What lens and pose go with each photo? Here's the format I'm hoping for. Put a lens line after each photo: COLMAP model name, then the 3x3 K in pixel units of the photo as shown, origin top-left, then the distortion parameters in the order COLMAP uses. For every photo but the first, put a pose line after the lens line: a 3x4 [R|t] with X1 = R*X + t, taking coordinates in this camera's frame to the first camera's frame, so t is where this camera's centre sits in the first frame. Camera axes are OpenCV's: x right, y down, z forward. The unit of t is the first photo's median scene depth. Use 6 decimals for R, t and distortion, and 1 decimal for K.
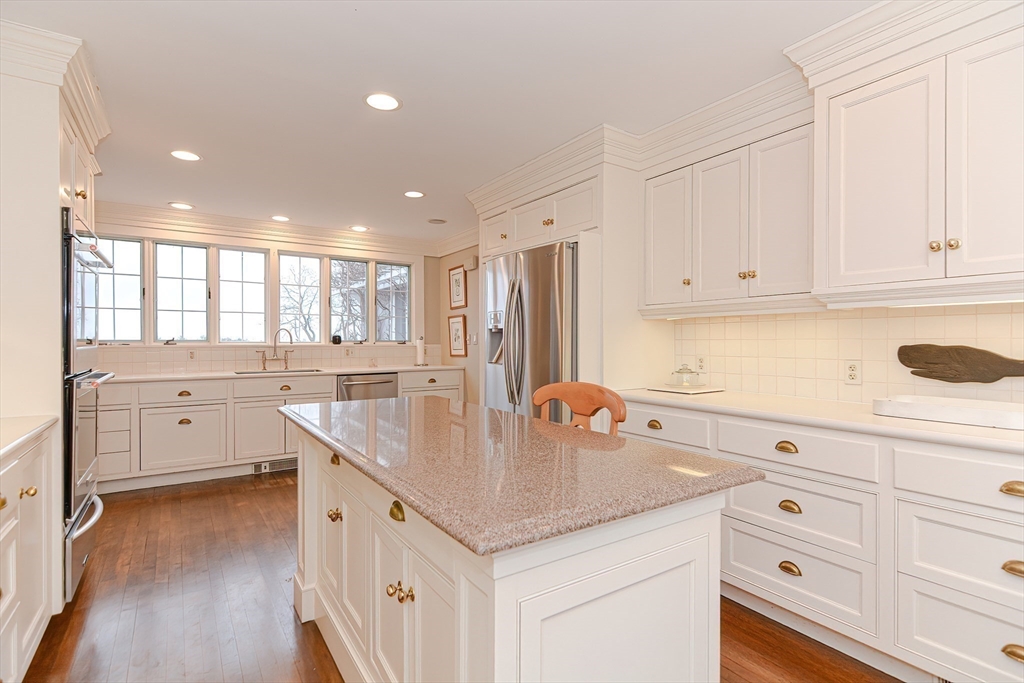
lens RADIAL K [[495.5, 0, 519.1], [0, 495.5, 344.7], [0, 0, 1]] dist [0.015085, -0.001302]
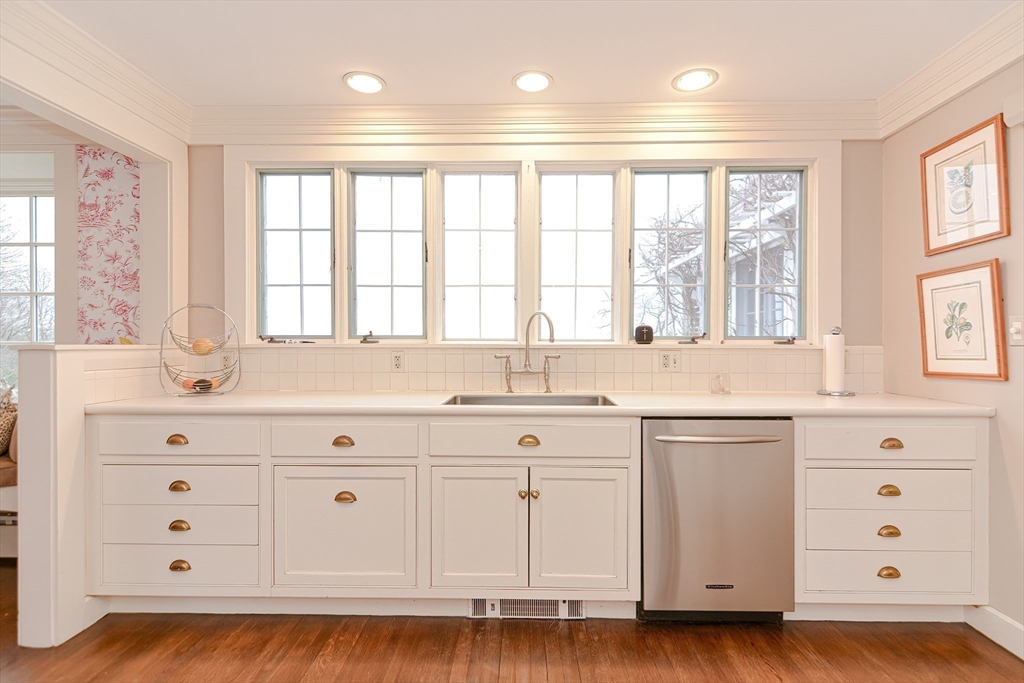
lens RADIAL K [[495.5, 0, 517.9], [0, 495.5, 345.7], [0, 0, 1]] dist [0.015085, -0.001302]
pose [[0.814442, 0.004123, -0.580231, -0.197826], [-0.005712, 0.999983, -0.000911, 0.002001], [0.580217, 0.004056, 0.814451, 0.566559]]
